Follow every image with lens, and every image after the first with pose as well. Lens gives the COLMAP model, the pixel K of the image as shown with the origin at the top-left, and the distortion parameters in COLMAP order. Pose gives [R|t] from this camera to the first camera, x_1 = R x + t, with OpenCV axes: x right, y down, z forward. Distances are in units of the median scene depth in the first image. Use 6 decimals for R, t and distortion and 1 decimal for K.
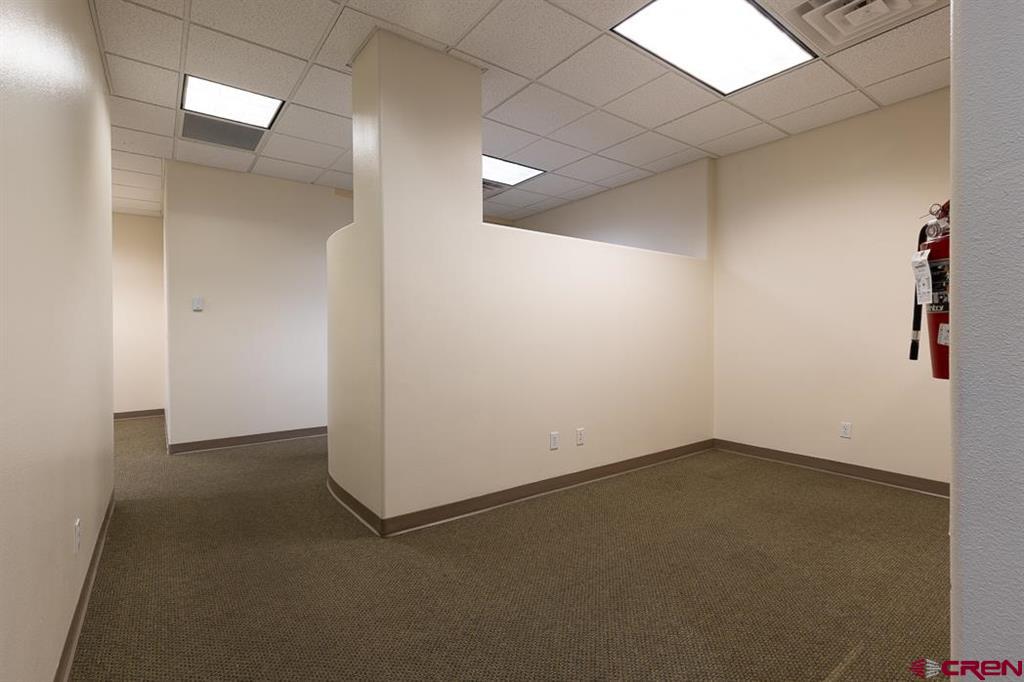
lens RADIAL K [[472.9, 0, 518.4], [0, 472.9, 337.6], [0, 0, 1]] dist [0.011177, 0.000082]
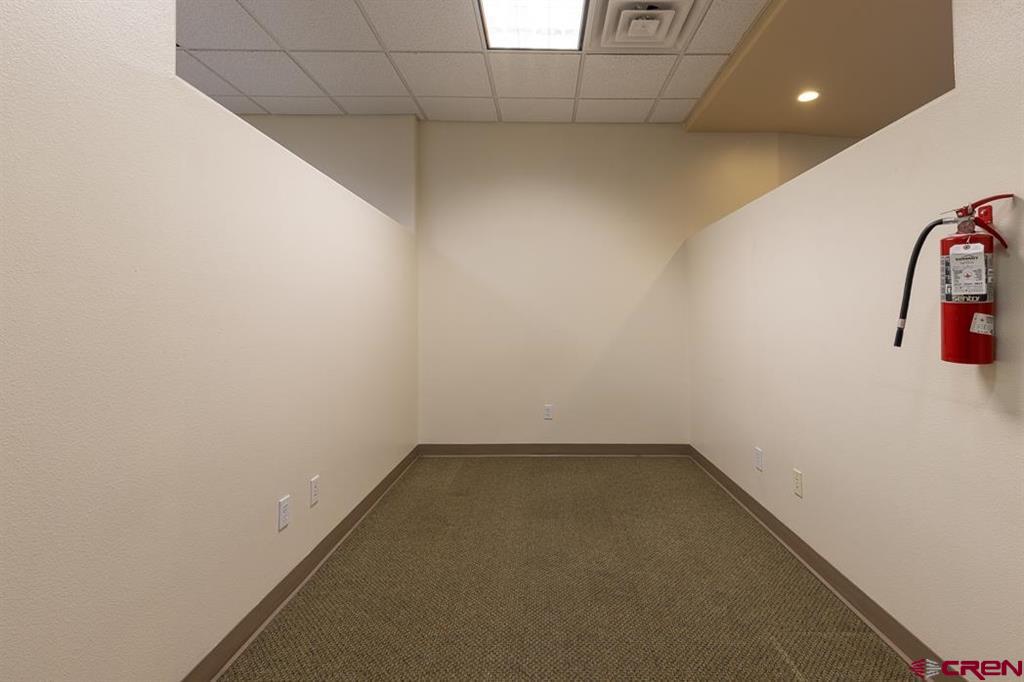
lens RADIAL K [[472.9, 0, 487.8], [0, 472.9, 306.7], [0, 0, 1]] dist [0.011177, 0.000082]
pose [[0.591646, 0.022745, 0.805877, -0.258100], [0.007681, 0.999398, -0.033847, -0.006060], [-0.806161, 0.026215, 0.591115, 0.499565]]
